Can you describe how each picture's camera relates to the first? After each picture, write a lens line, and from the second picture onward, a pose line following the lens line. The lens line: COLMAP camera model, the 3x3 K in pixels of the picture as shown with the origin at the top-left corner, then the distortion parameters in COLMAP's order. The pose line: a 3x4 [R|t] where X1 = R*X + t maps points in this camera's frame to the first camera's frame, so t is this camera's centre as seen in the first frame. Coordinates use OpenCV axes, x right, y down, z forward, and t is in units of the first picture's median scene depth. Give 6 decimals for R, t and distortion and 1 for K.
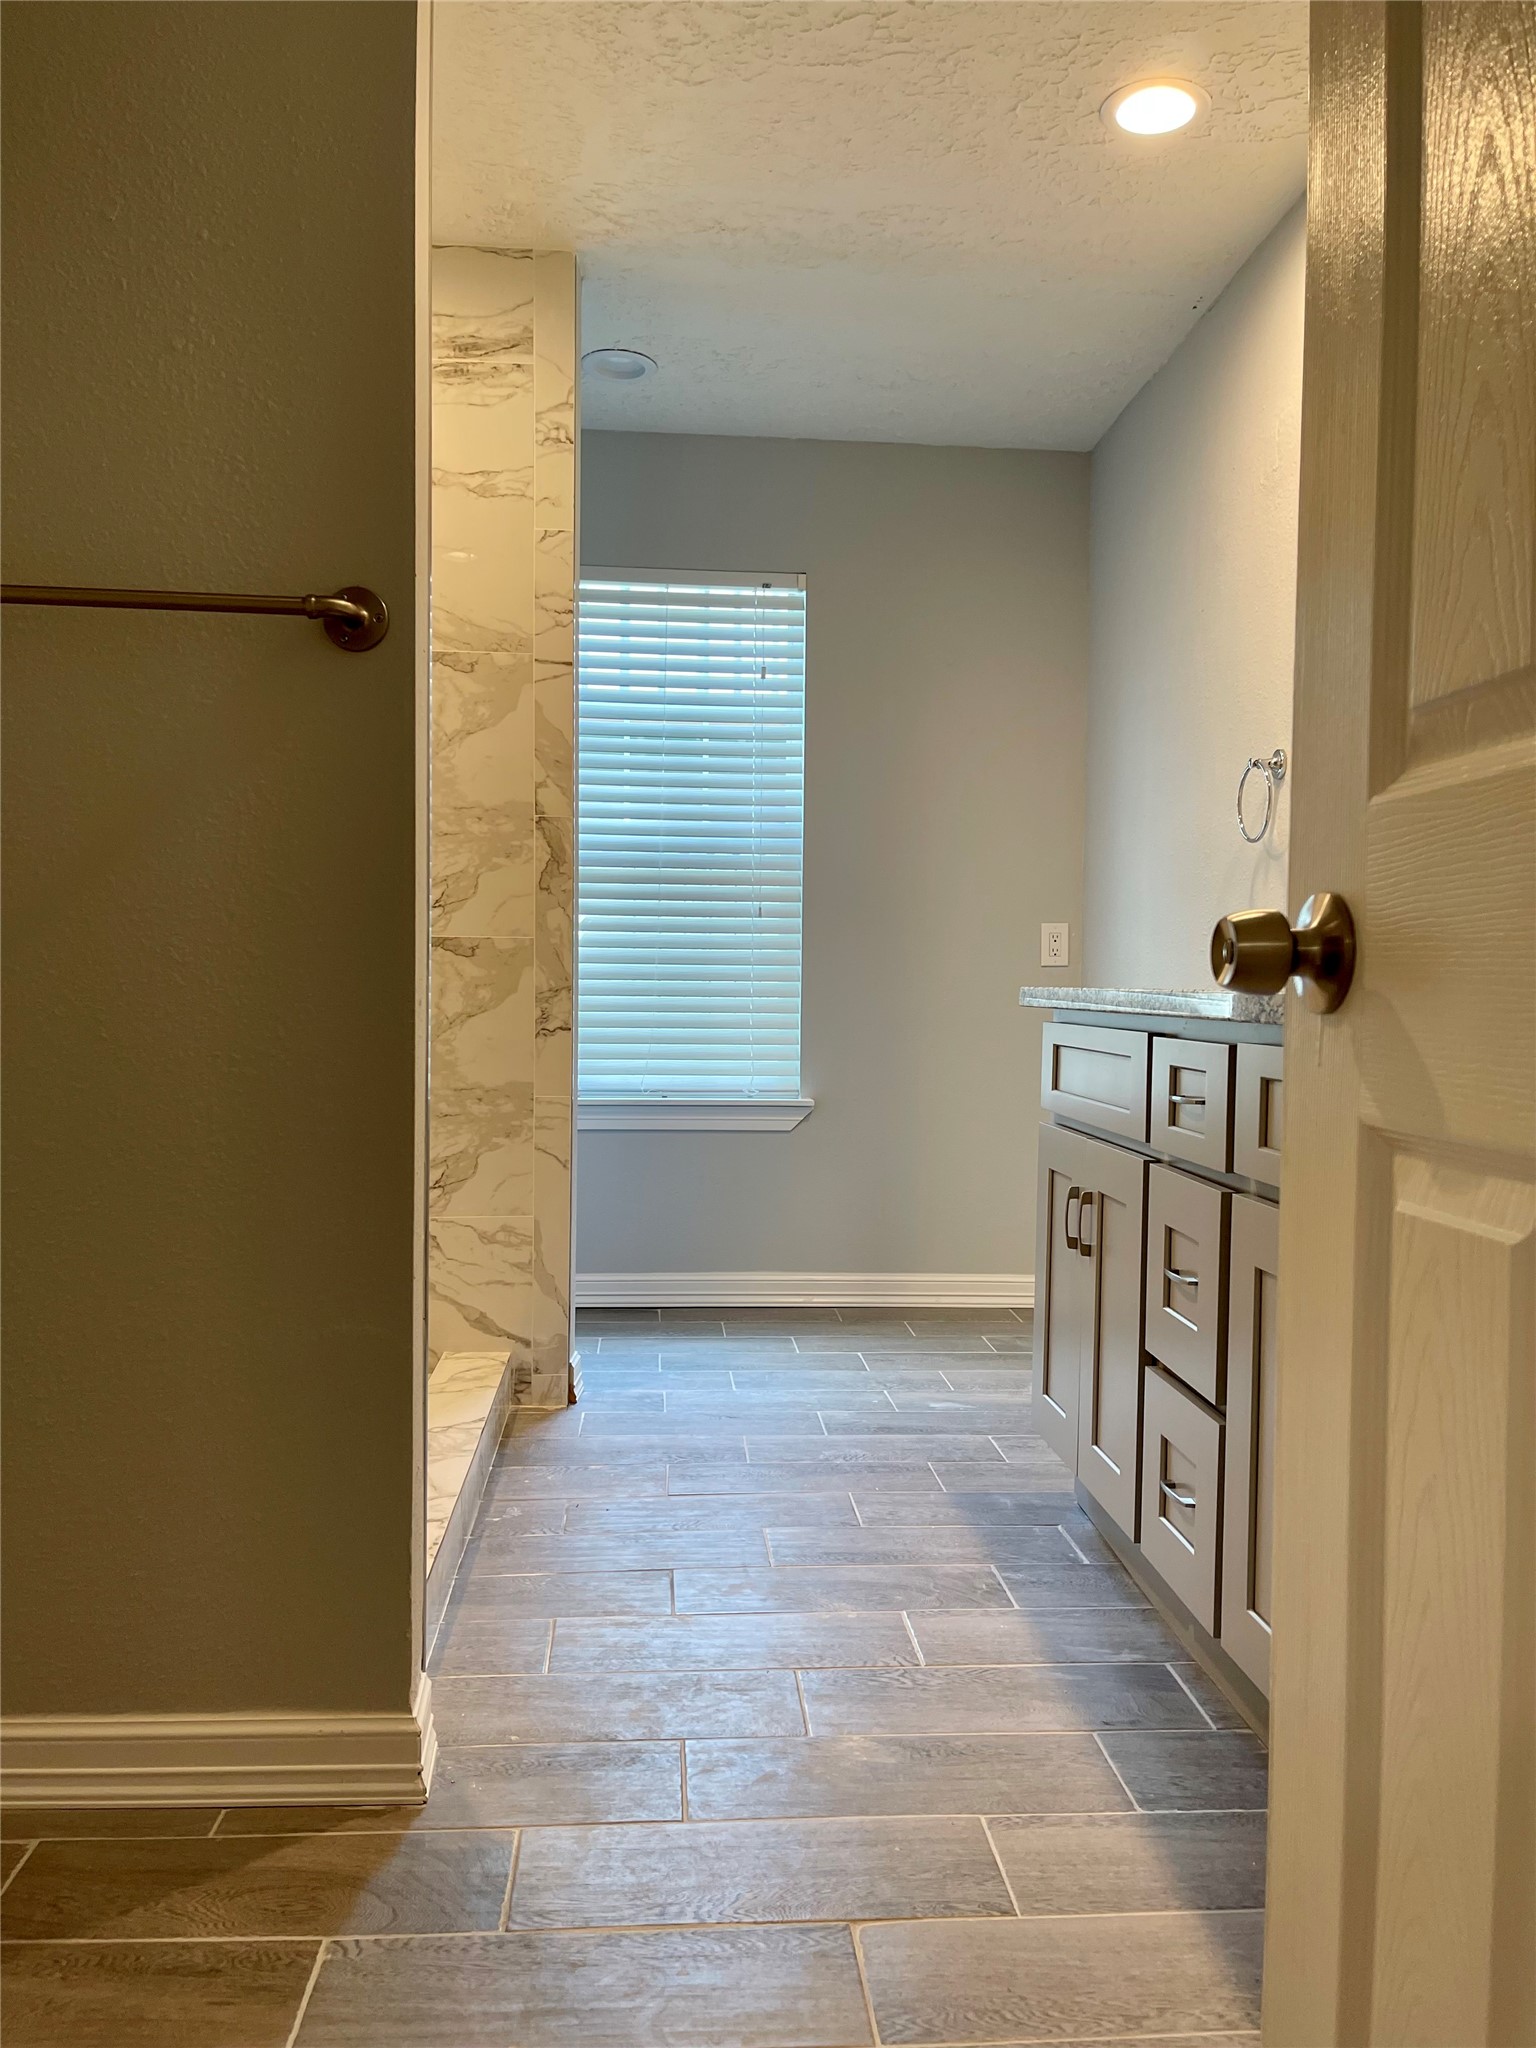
lens RADIAL K [[1554.1, 0, 780.0], [0, 1554.1, 1036.6], [0, 0, 1]] dist [0.070461, -0.089433]
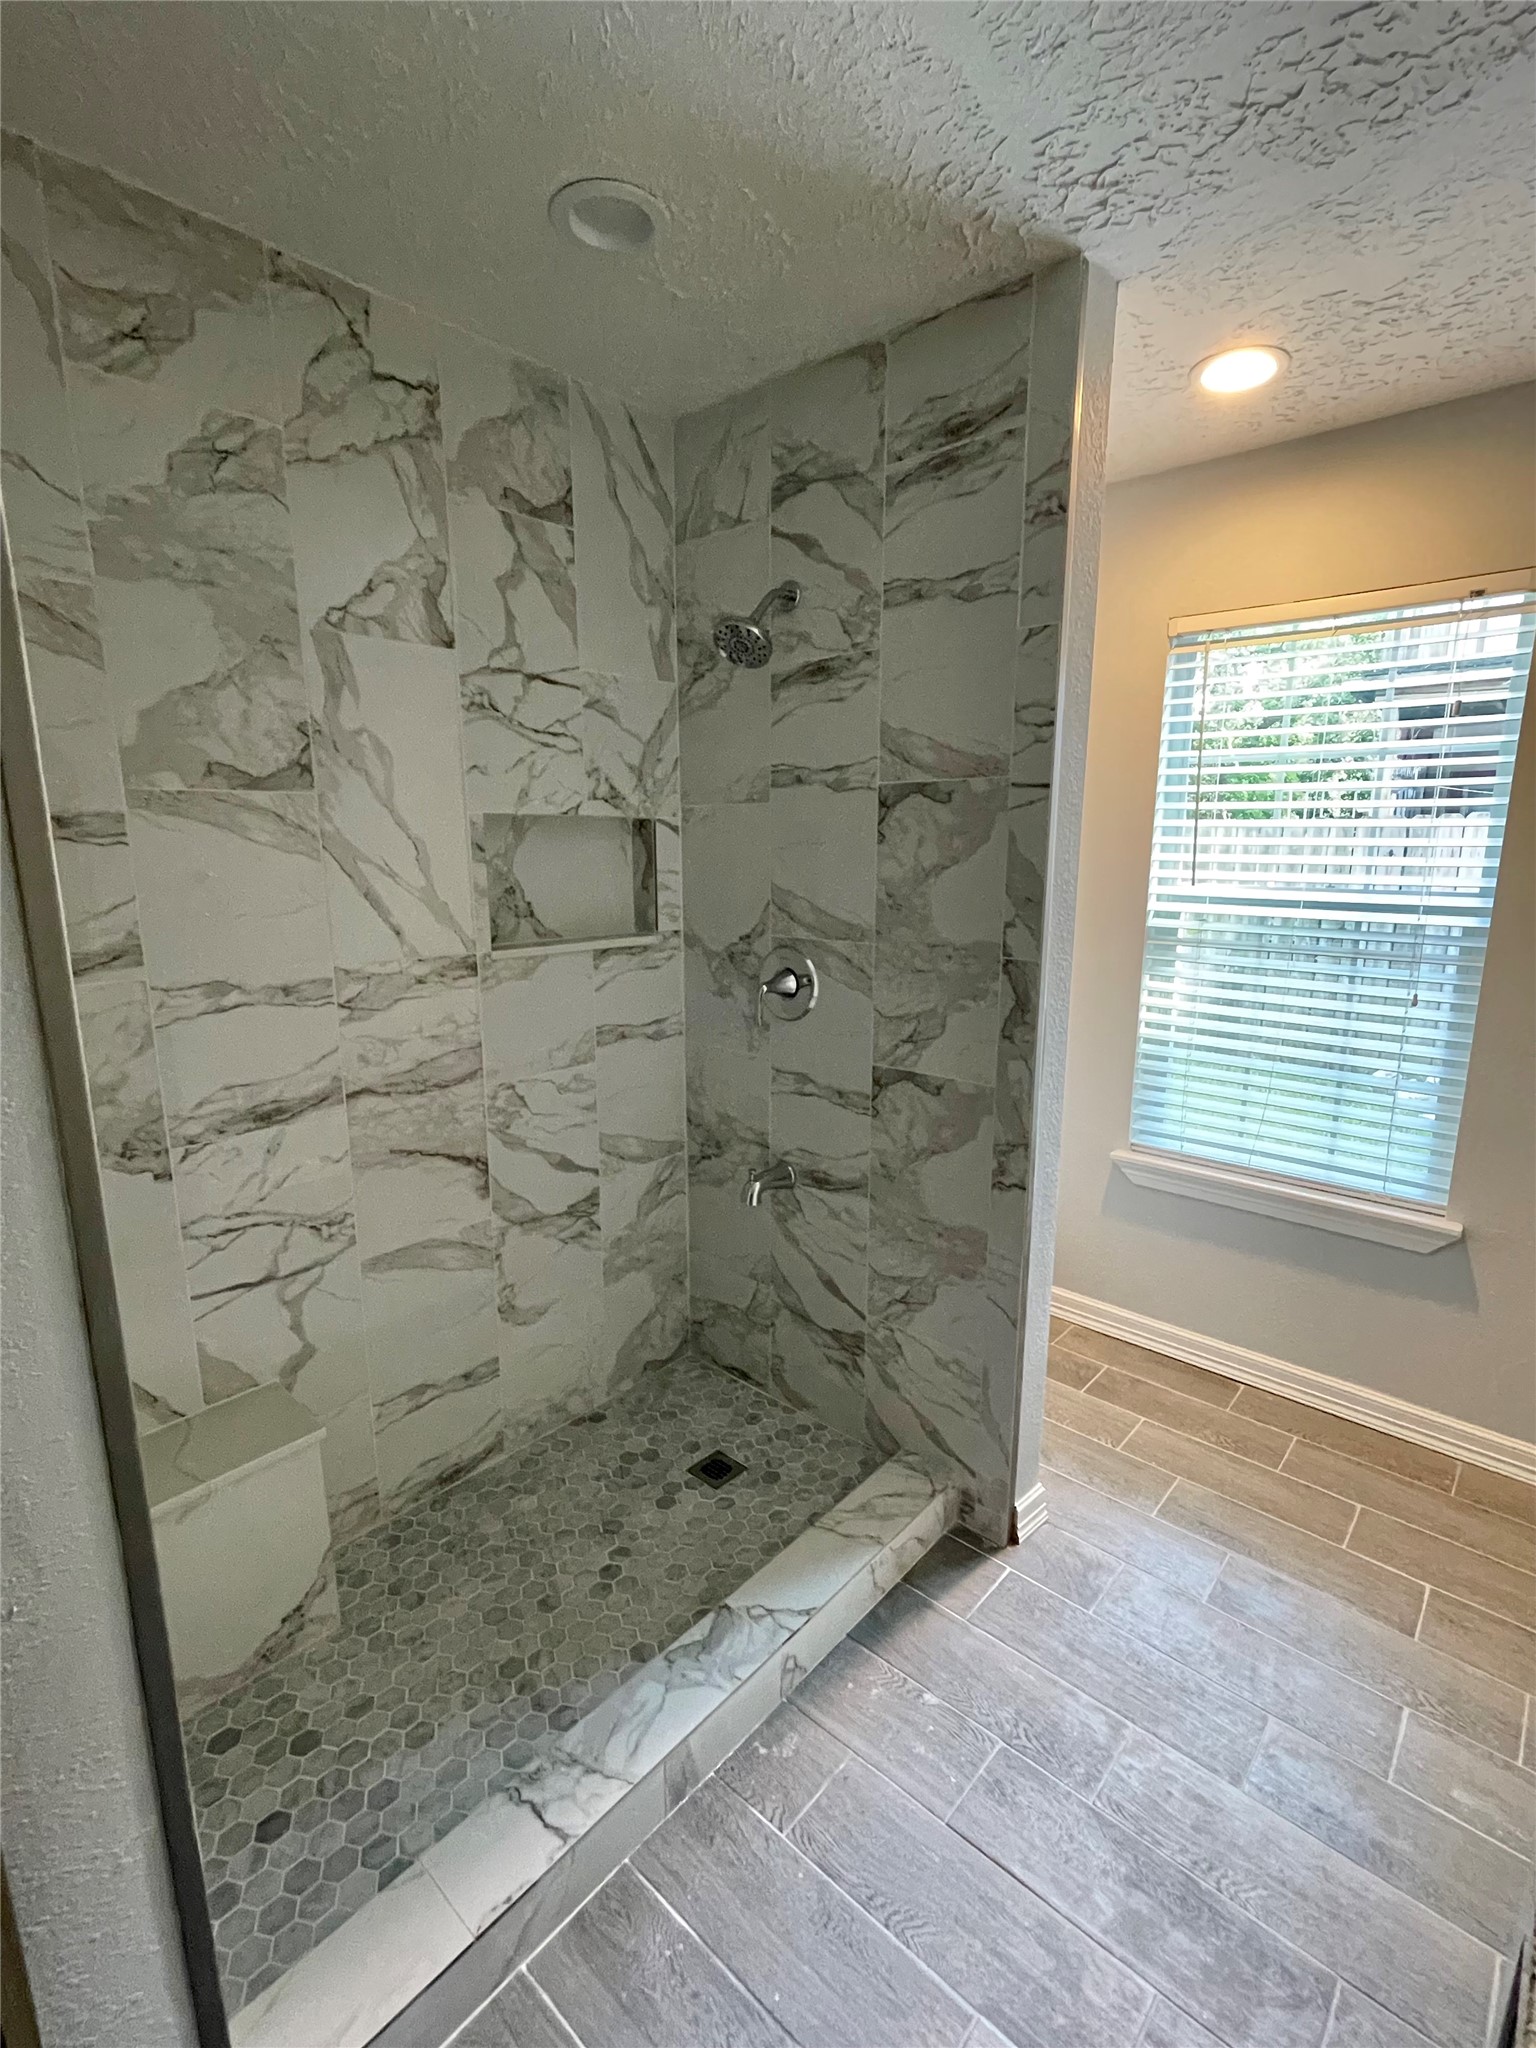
lens RADIAL K [[947.8, 0, 774.8], [0, 947.8, 1027.9], [0, 0, 1]] dist [0.001862, 0.000417]
pose [[0.694665, 0.133748, -0.706790, 0.147459], [-0.021921, 0.986042, 0.165048, -0.189565], [0.718999, -0.099159, 0.687901, 0.518569]]
